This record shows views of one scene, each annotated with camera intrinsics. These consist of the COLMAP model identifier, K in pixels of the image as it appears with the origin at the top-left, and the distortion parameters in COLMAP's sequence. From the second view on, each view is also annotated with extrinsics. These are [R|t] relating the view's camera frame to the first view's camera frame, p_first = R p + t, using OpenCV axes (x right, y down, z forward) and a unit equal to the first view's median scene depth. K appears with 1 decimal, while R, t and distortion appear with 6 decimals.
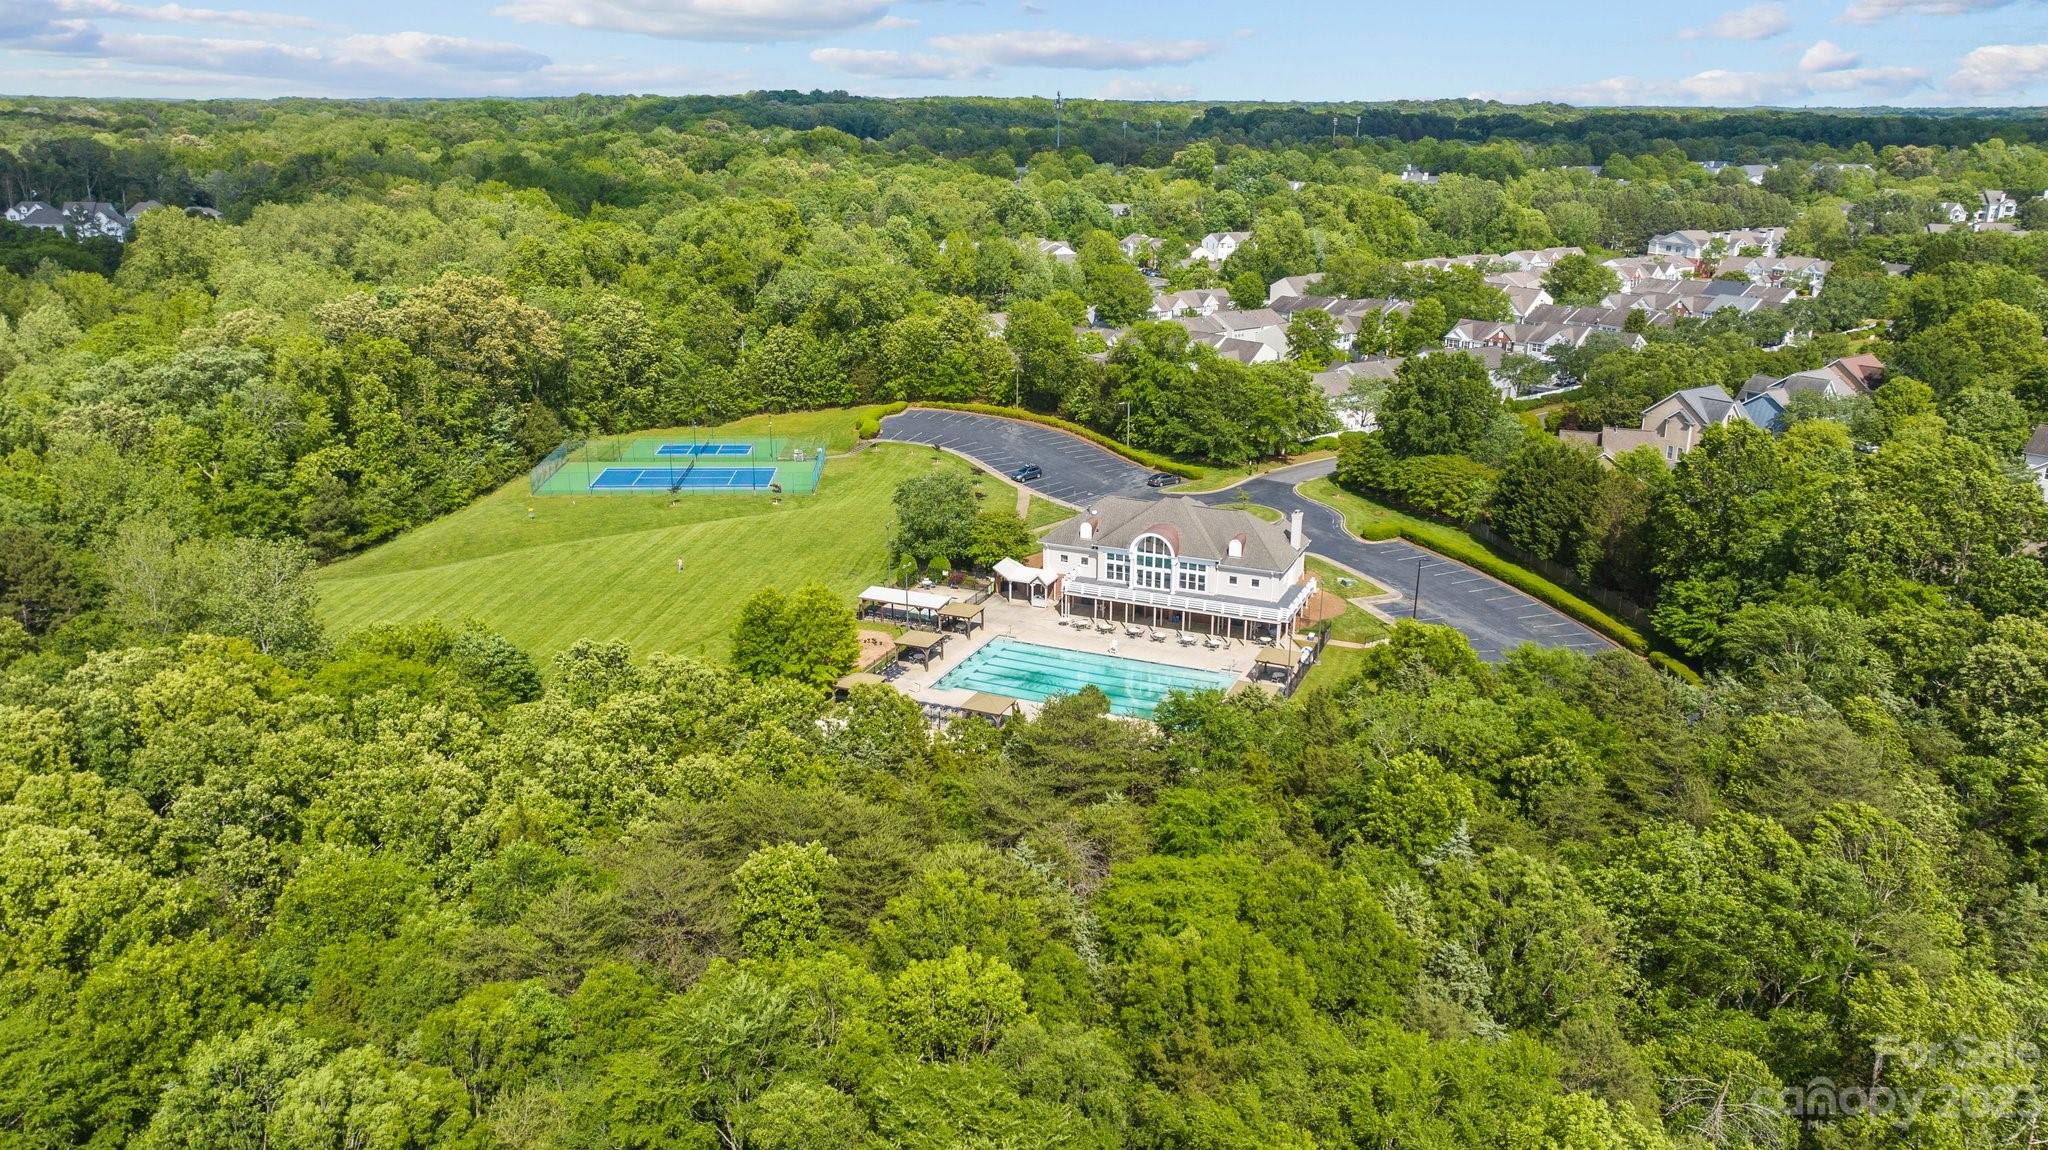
lens RADIAL K [[1431.4, 0, 1024.1], [0, 1431.4, 571.7], [0, 0, 1]] dist [-0.021307, 0.013386]
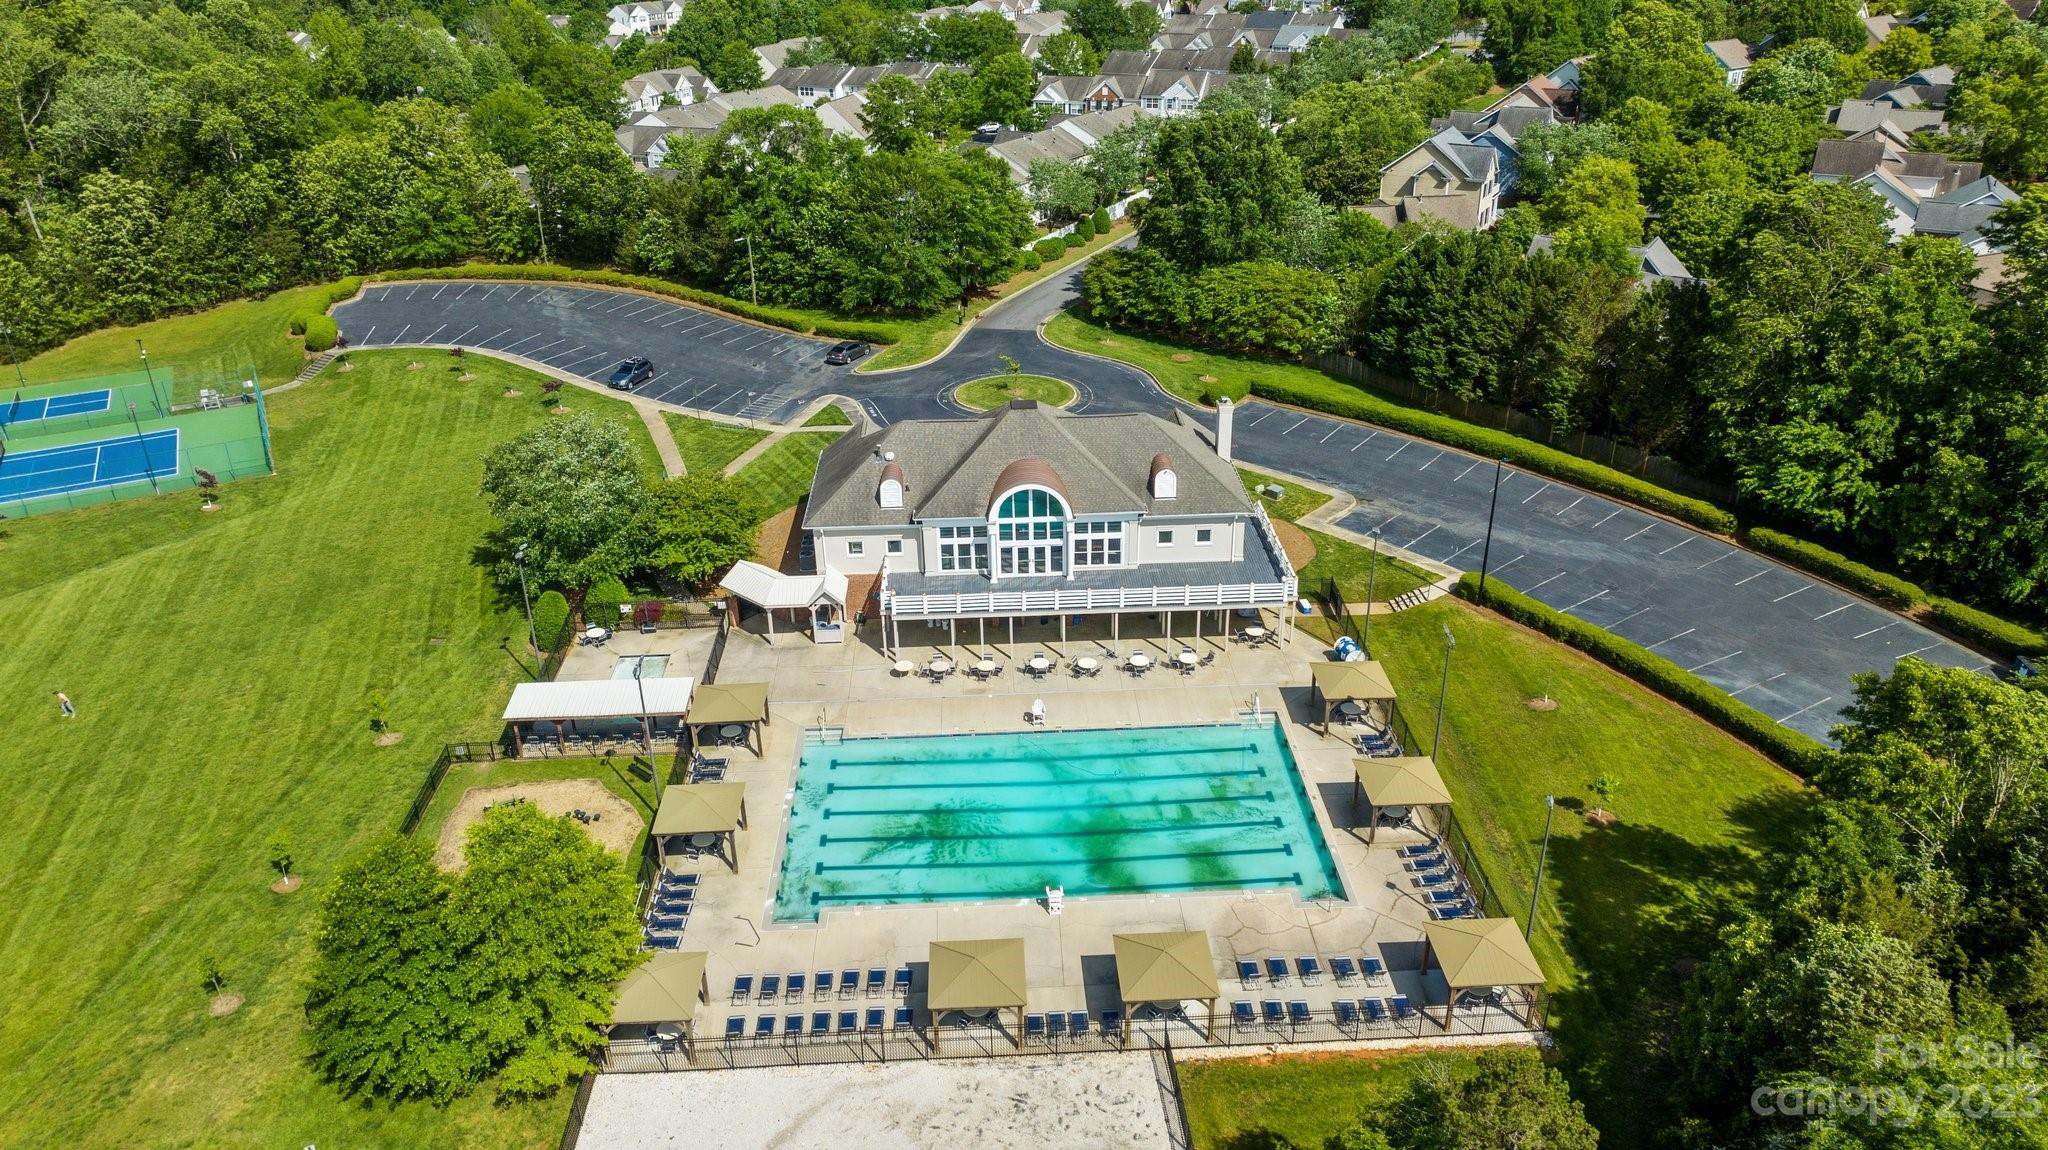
lens RADIAL K [[1431.4, 0, 1023.8], [0, 1431.4, 583.0], [0, 0, 1]] dist [-0.021307, 0.013386]
pose [[0.906298, -0.208855, 0.367429, -0.099828], [0.152189, 0.972318, 0.177300, -0.070408], [-0.394288, -0.104768, 0.912996, 0.389510]]
